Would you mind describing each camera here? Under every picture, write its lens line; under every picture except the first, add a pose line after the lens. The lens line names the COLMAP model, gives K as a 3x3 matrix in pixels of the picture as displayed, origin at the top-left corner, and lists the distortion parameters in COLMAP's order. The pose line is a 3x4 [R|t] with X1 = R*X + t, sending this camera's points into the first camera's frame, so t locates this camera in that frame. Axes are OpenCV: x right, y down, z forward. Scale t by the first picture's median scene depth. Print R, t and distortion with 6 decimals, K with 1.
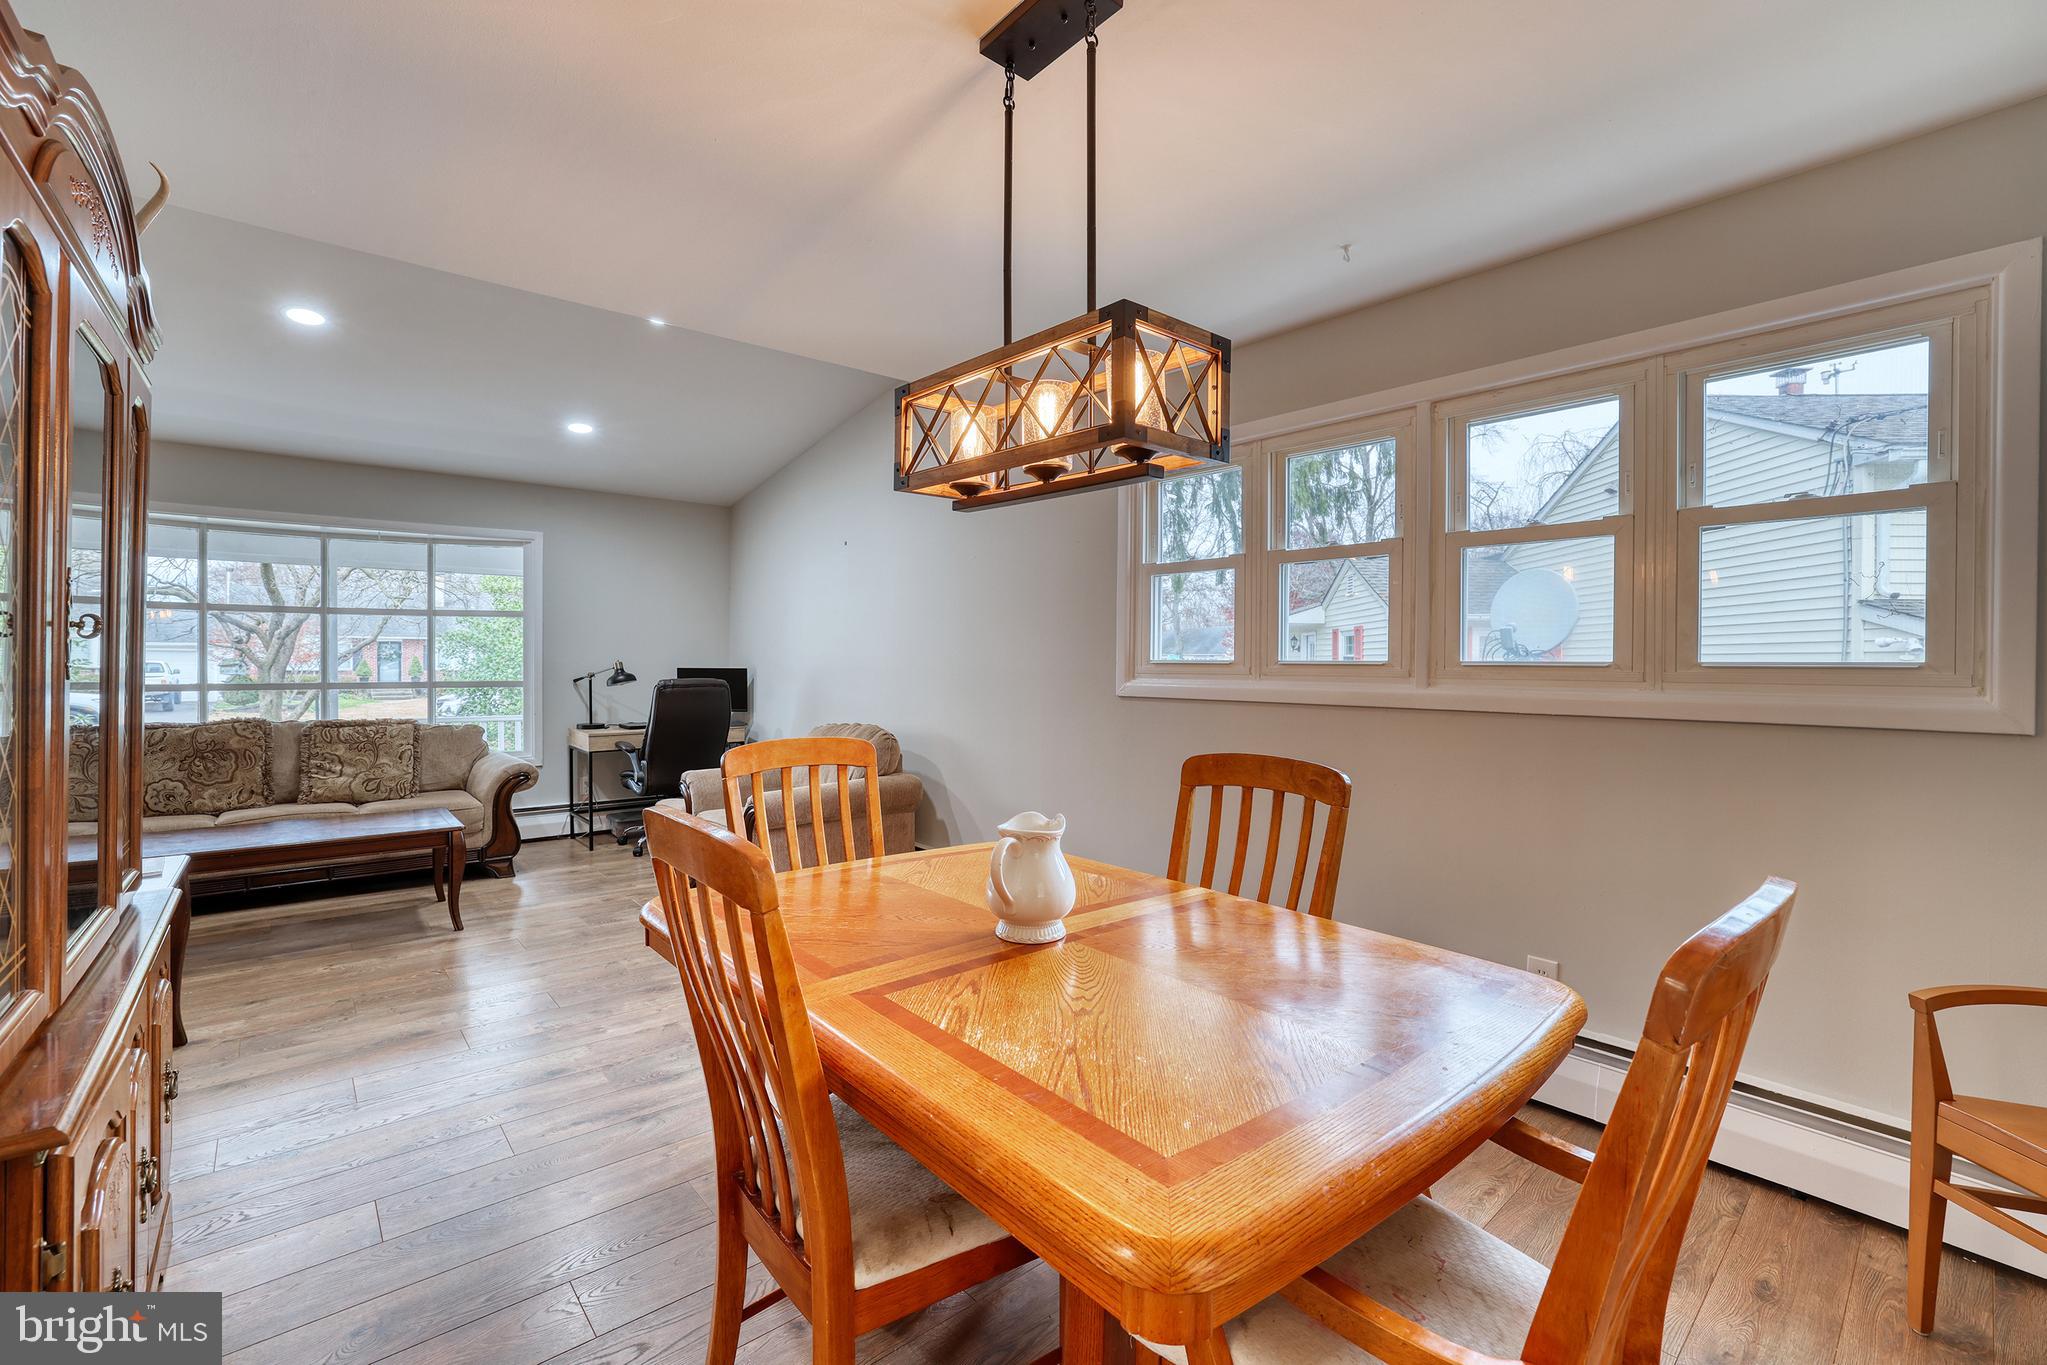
lens RADIAL K [[869.4, 0, 1024.6], [0, 869.4, 672.3], [0, 0, 1]] dist [0.000312, 0.000022]
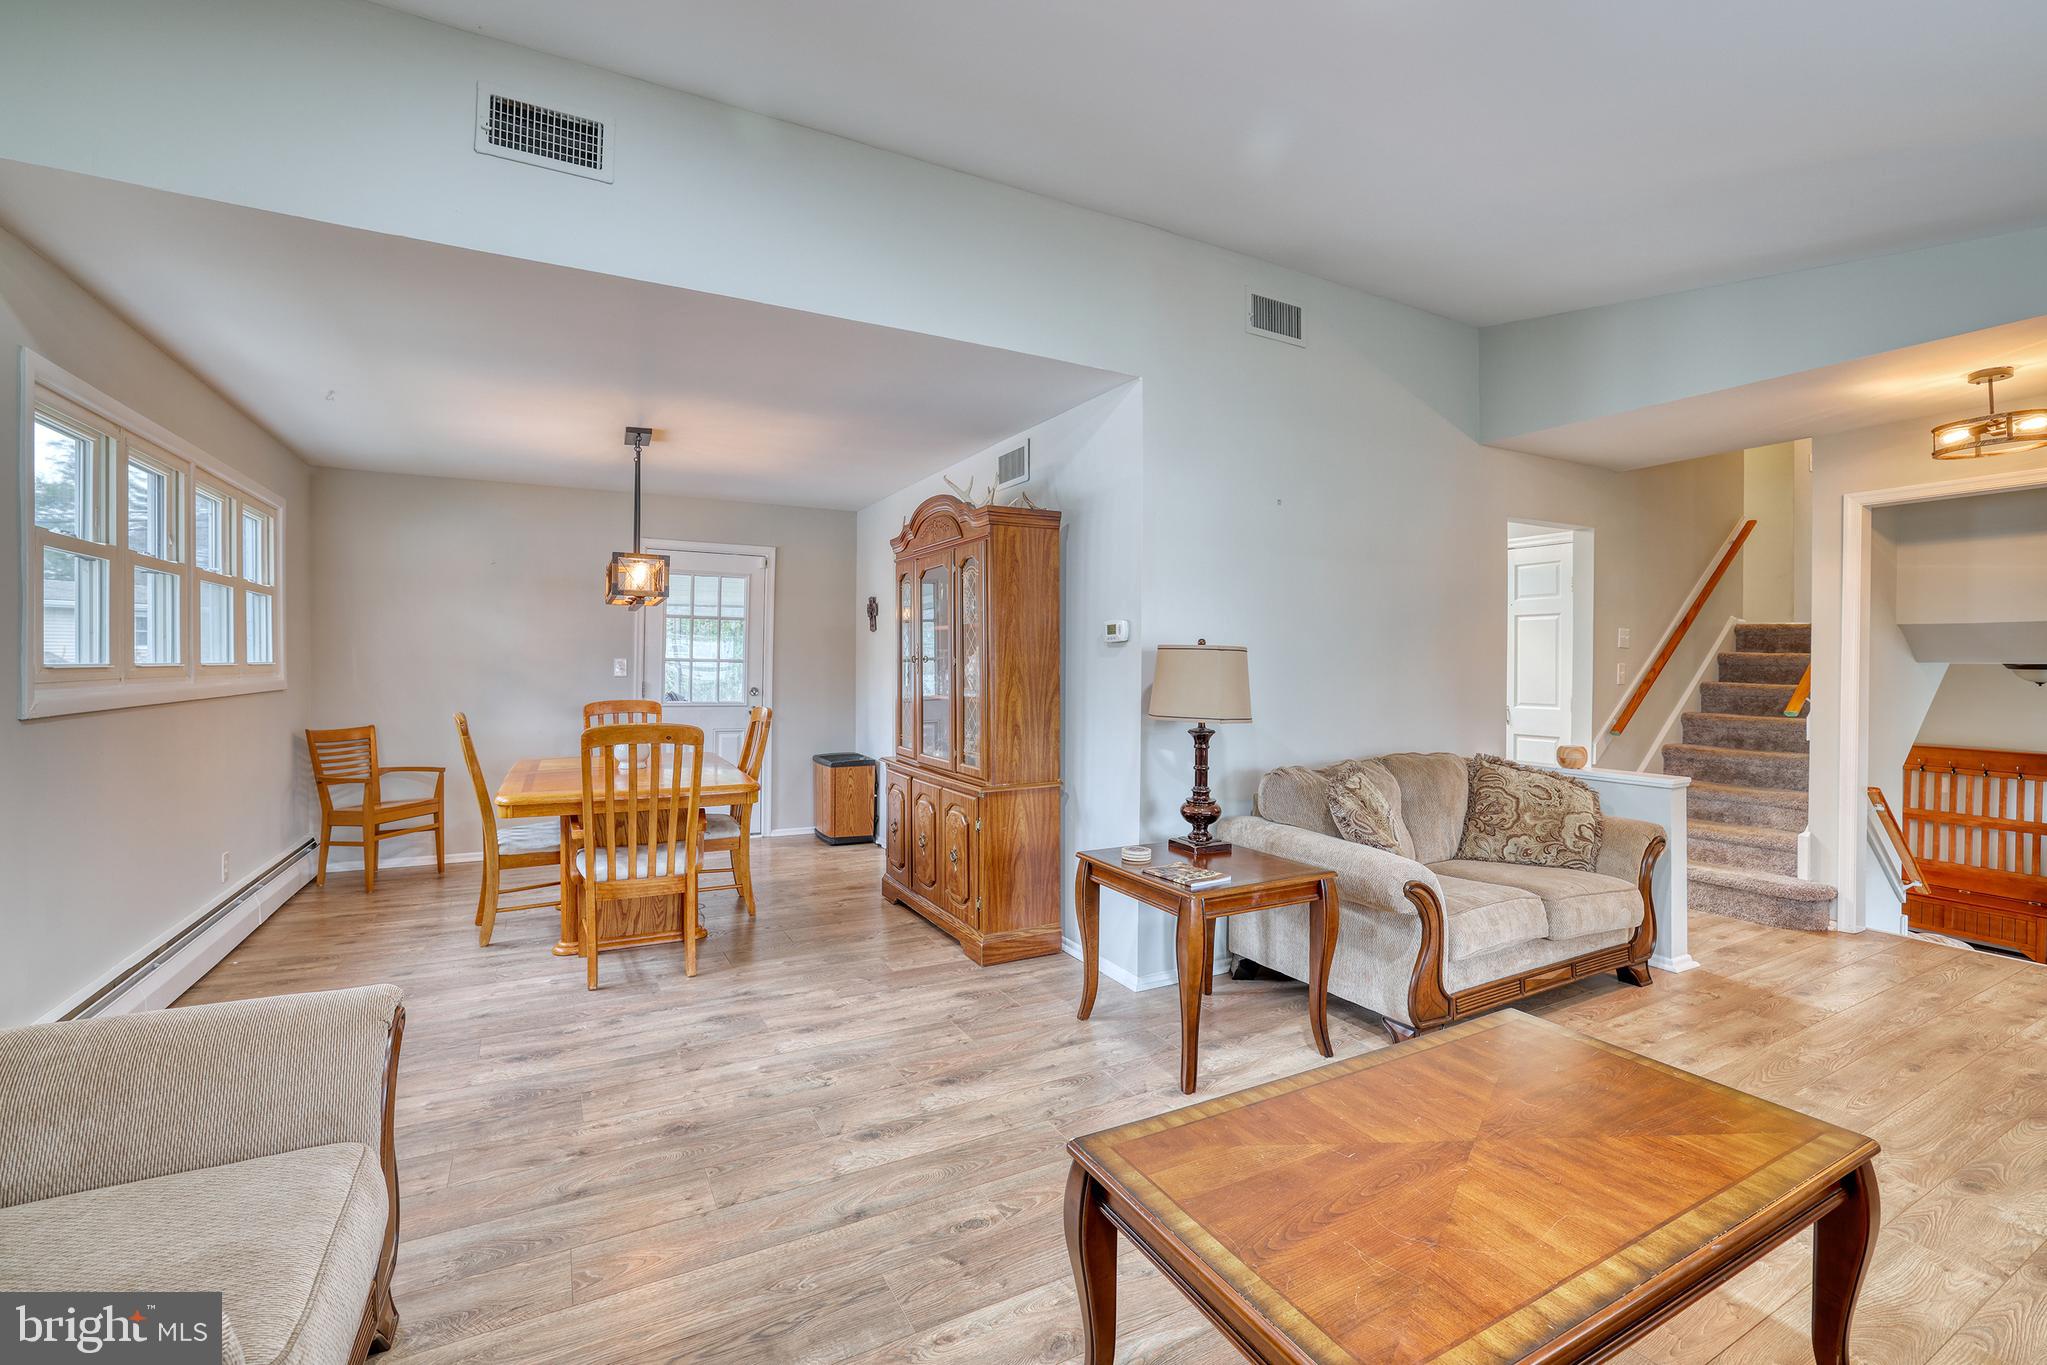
lens RADIAL K [[869.4, 0, 1024.6], [0, 869.4, 672.3], [0, 0, 1]] dist [0.000312, 0.000022]
pose [[-0.977671, -0.010378, 0.209885, -0.957678], [-0.007575, 0.999871, 0.014157, -0.023833], [-0.210005, 0.012251, -0.977624, 1.860545]]
